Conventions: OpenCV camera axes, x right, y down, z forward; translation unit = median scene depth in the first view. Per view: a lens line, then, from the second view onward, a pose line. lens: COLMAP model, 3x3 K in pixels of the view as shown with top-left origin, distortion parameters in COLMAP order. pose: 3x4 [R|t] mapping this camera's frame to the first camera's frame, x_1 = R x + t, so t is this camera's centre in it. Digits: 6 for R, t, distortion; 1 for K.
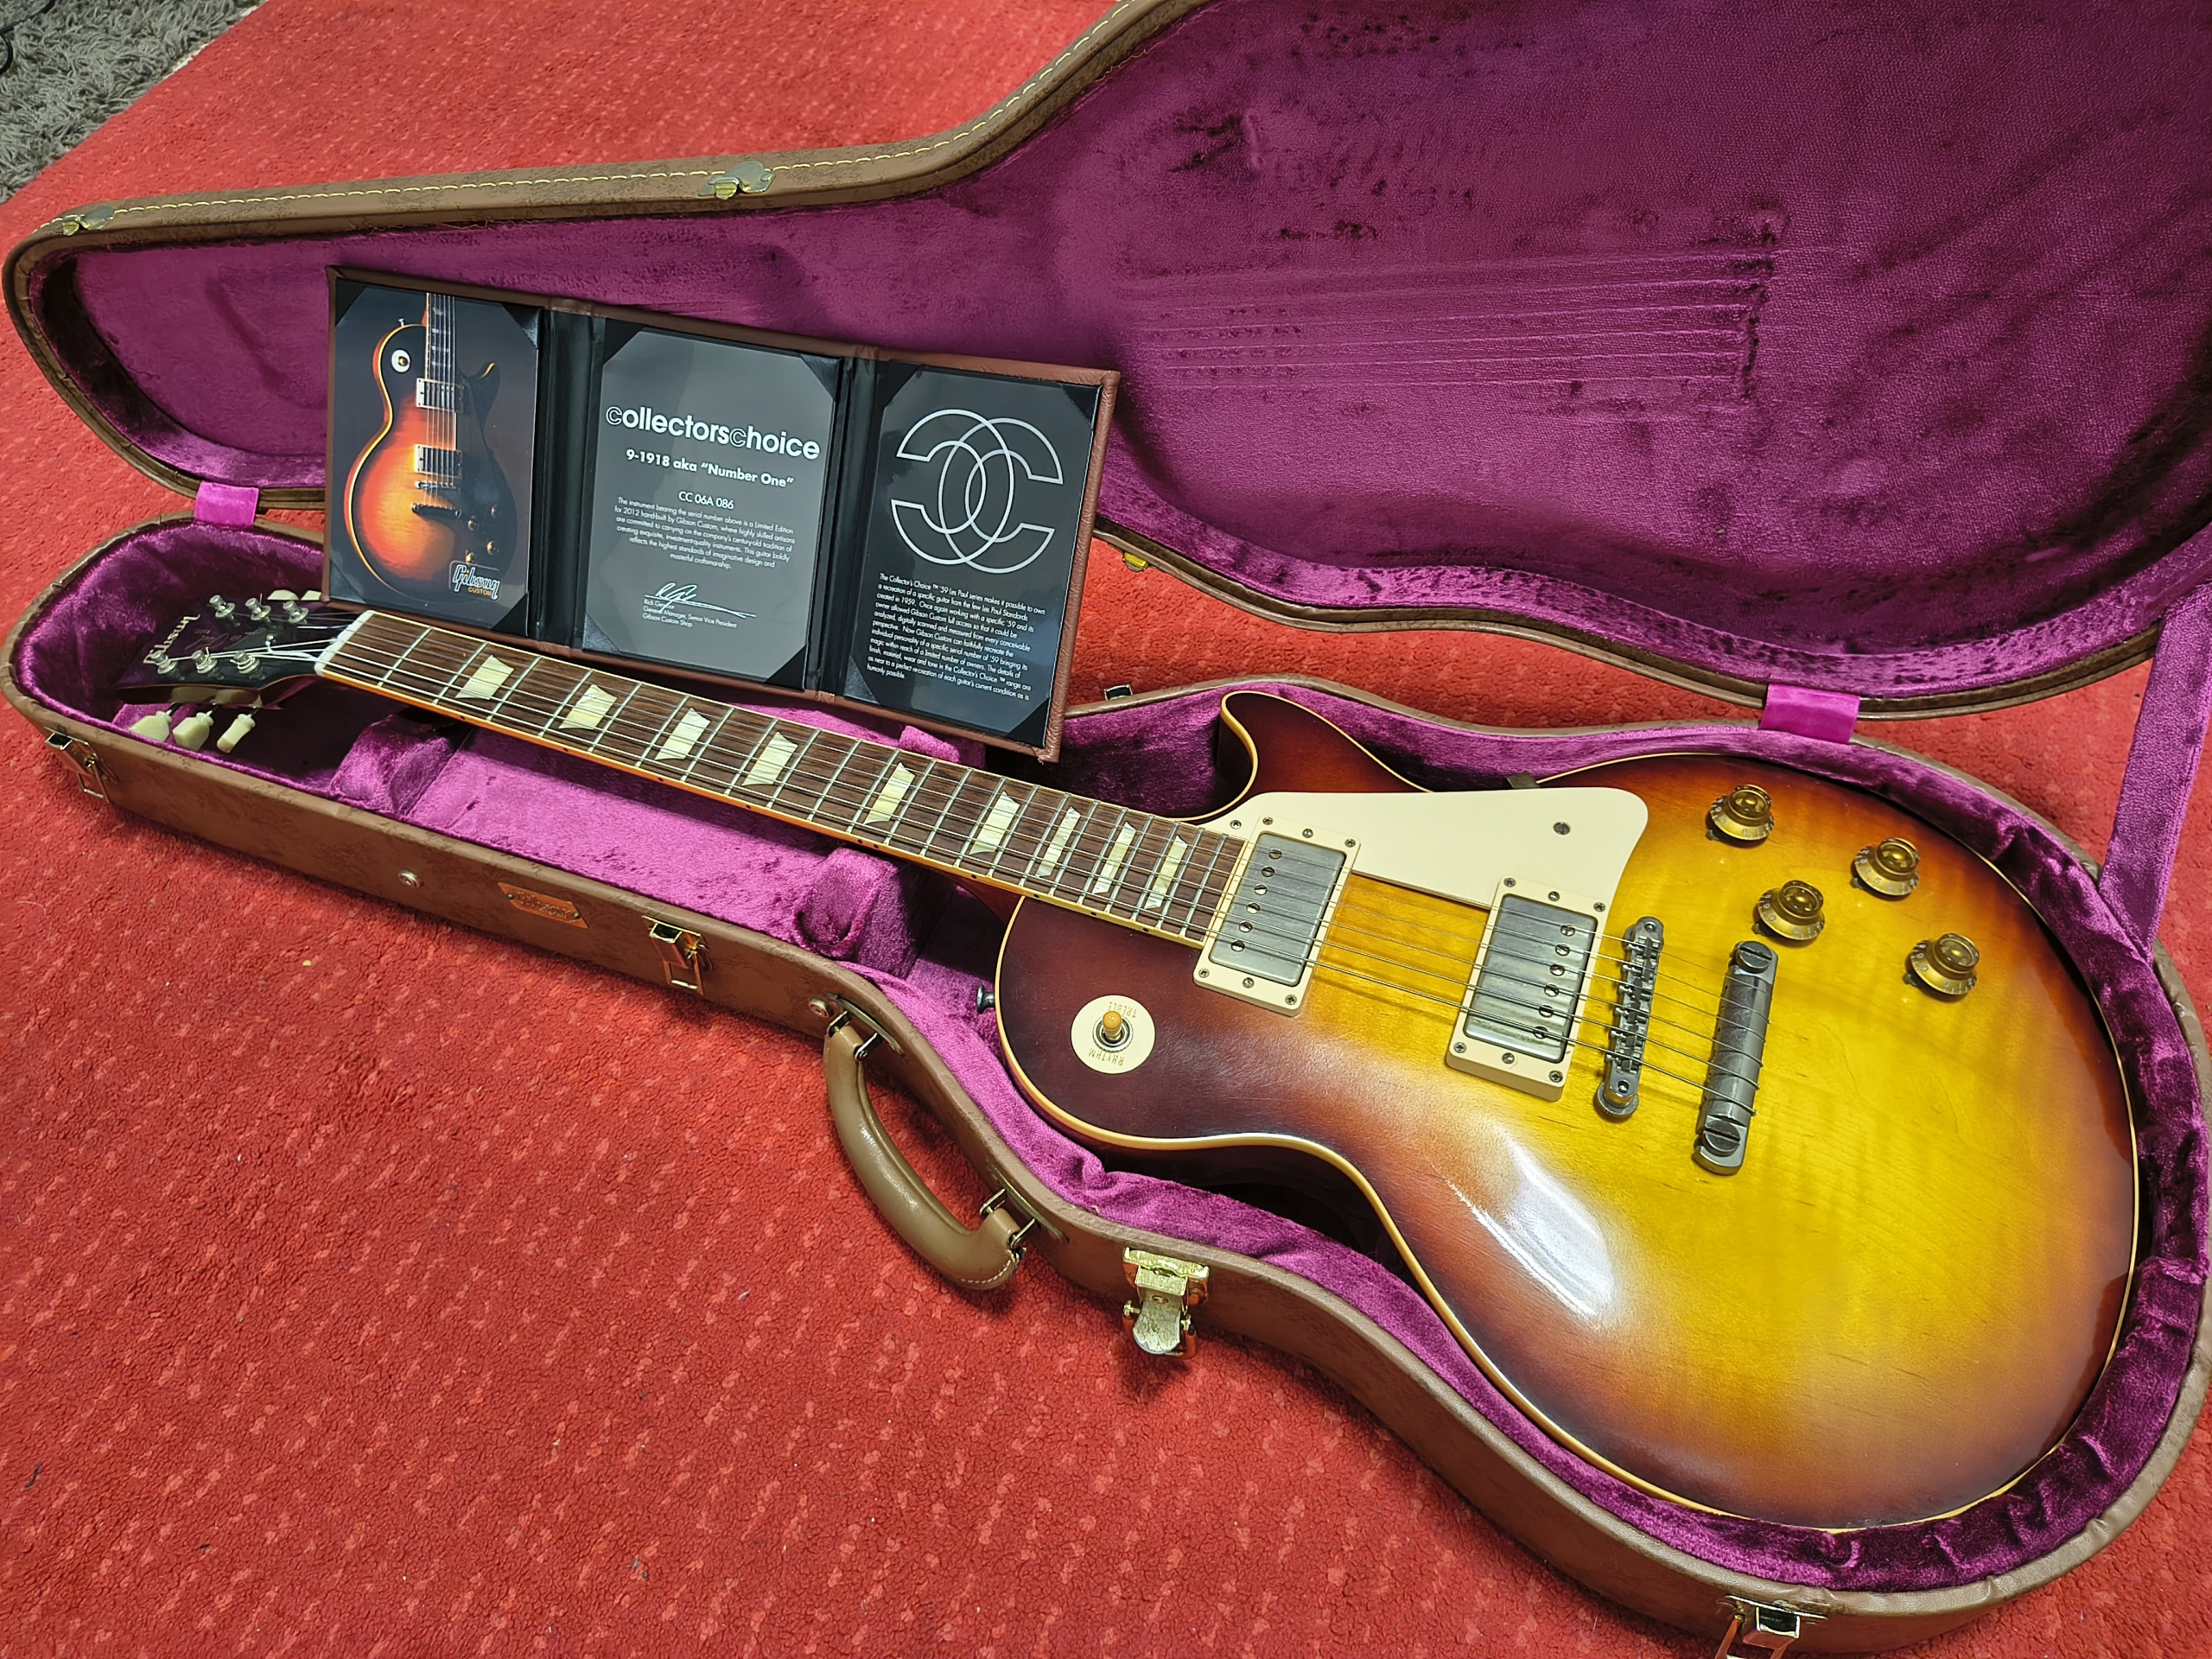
lens RADIAL K [[1570.4, 0, 1093.3], [0, 1570.4, 834.4], [0, 0, 1]] dist [0.004989, -0.008276]
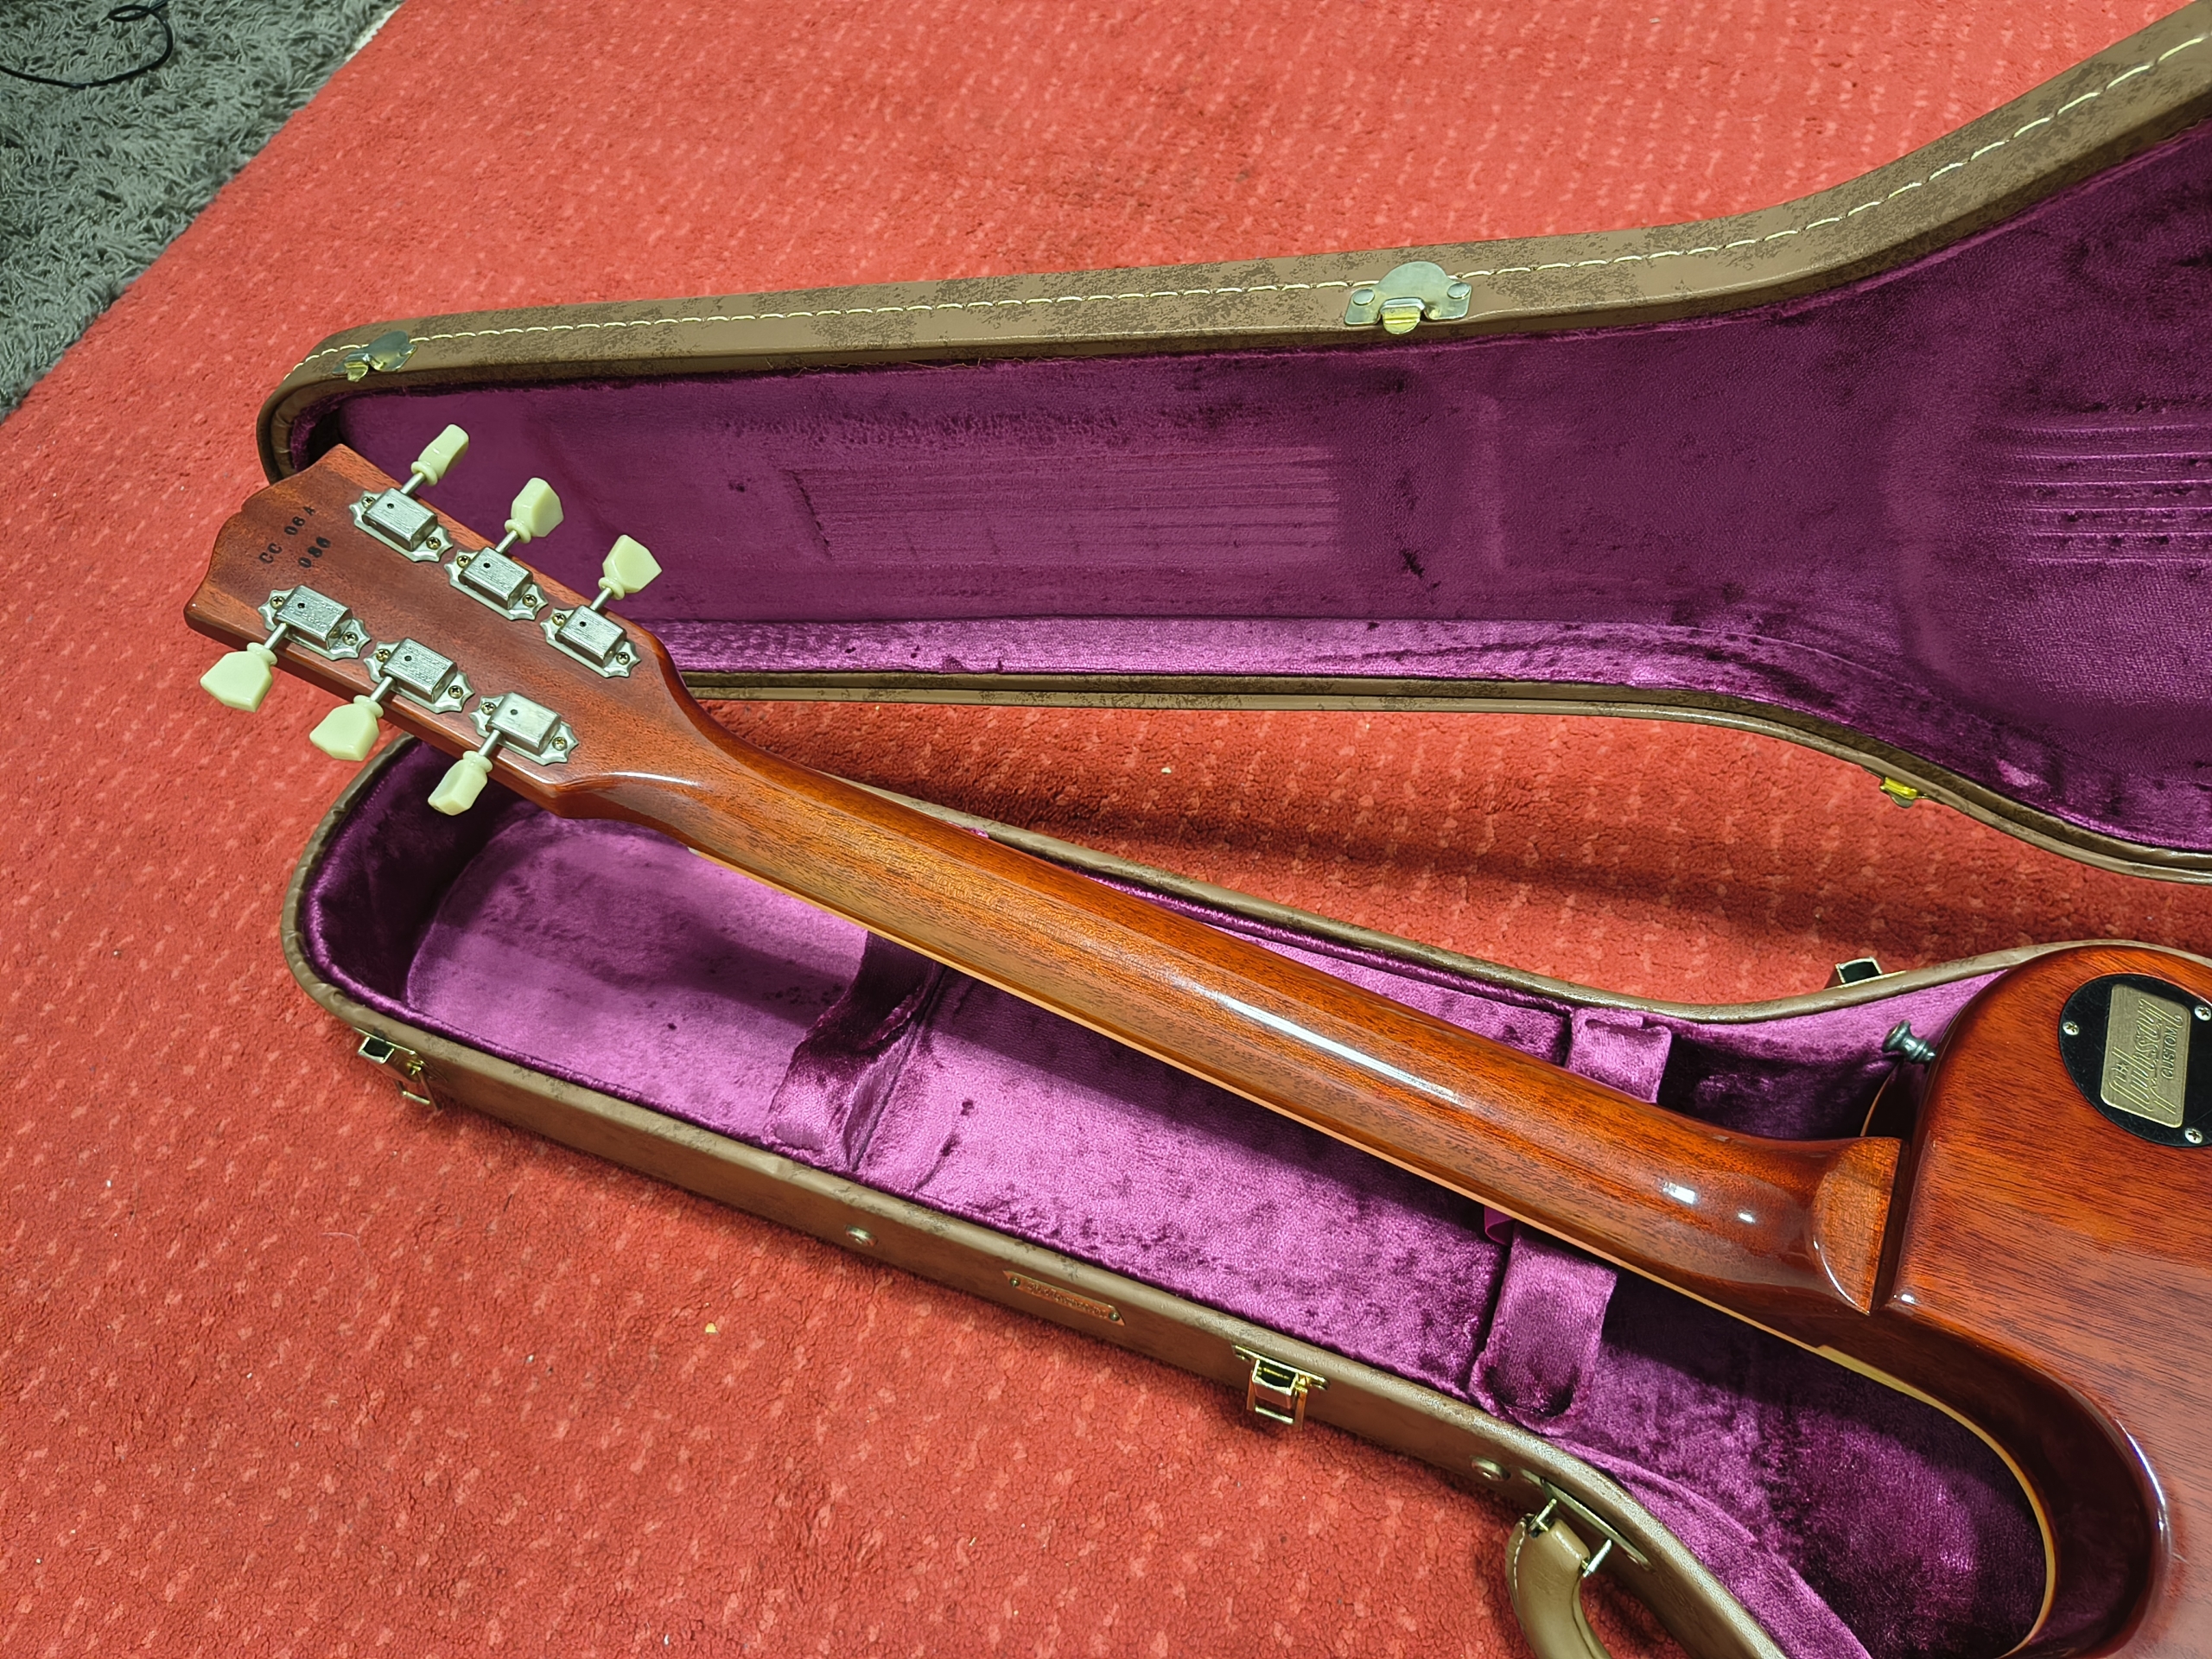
lens RADIAL K [[1556.4, 0, 1095.7], [0, 1556.4, 828.6], [0, 0, 1]] dist [0.039629, -0.065540]
pose [[0.997782, -0.032220, -0.058245, -0.312824], [0.036090, 0.997123, 0.066658, -0.237481], [0.055930, -0.068612, 0.996074, 0.328926]]
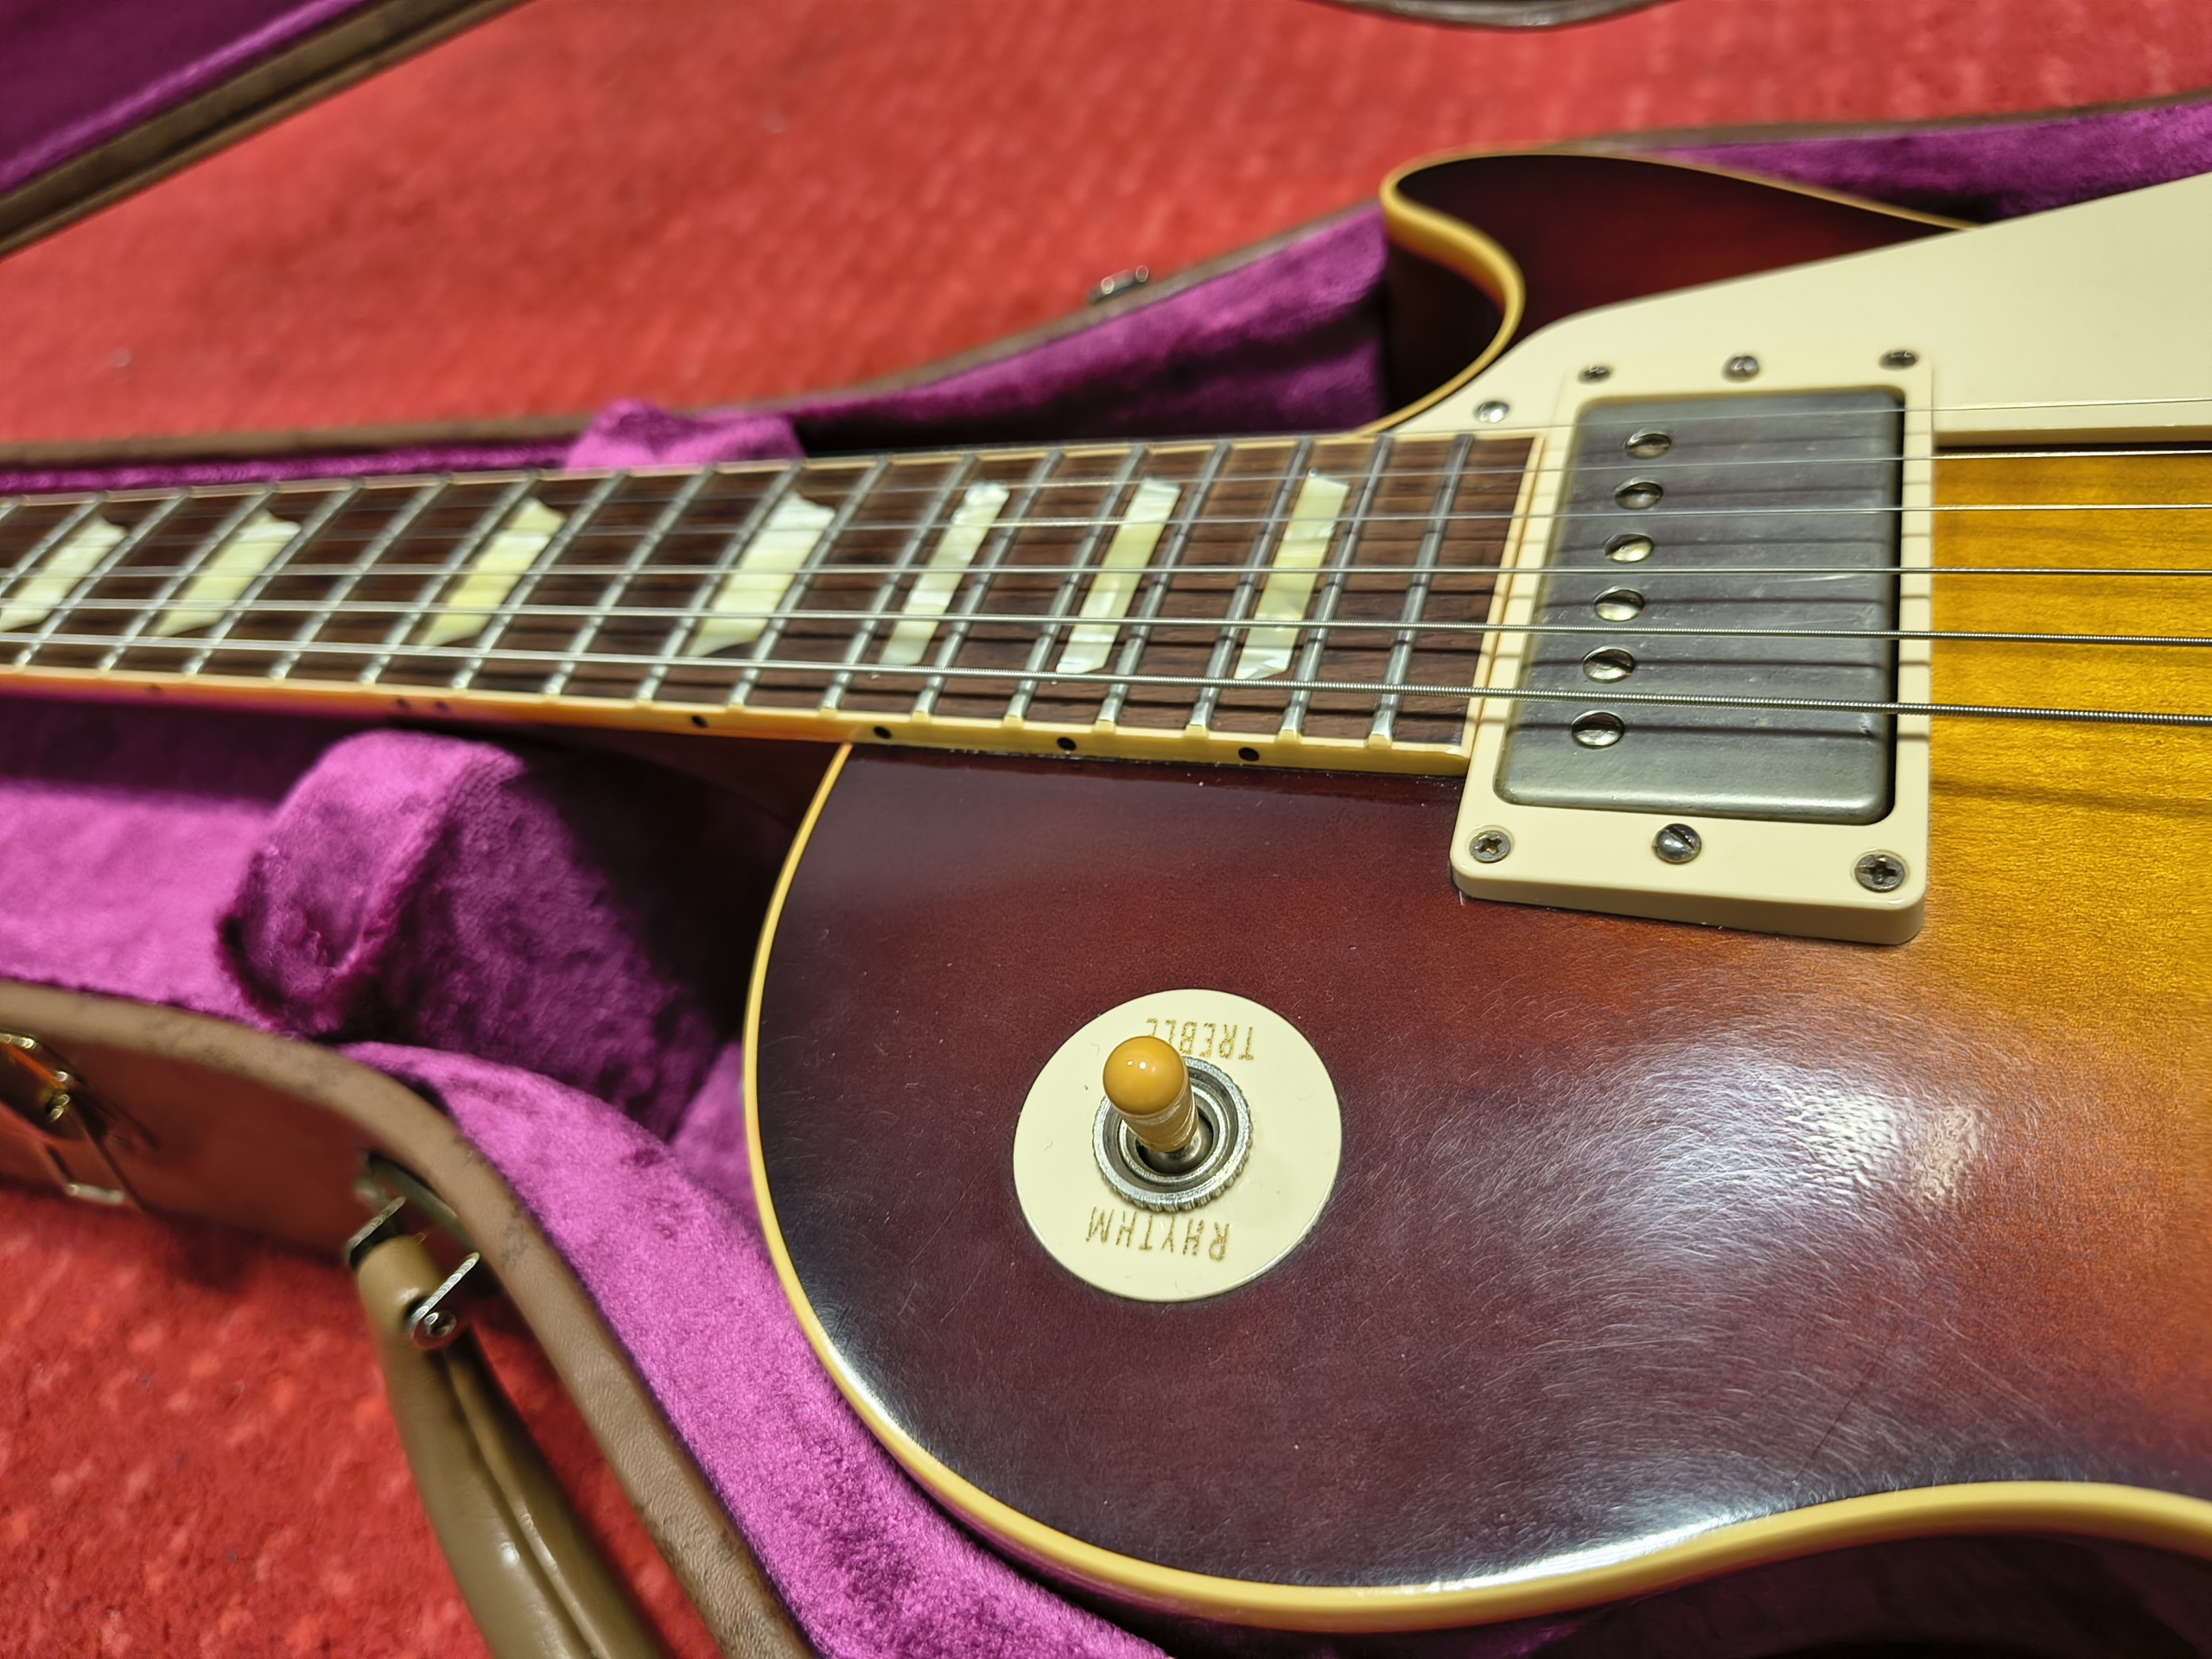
lens RADIAL K [[1593.7, 0, 1106.0], [0, 1593.7, 829.5], [0, 0, 1]] dist [0.001380, -0.031073]
pose [[0.979618, -0.172986, -0.102101, 0.033597], [0.159483, 0.978838, -0.128225, 0.104184], [0.122122, 0.109329, 0.986475, 0.689378]]
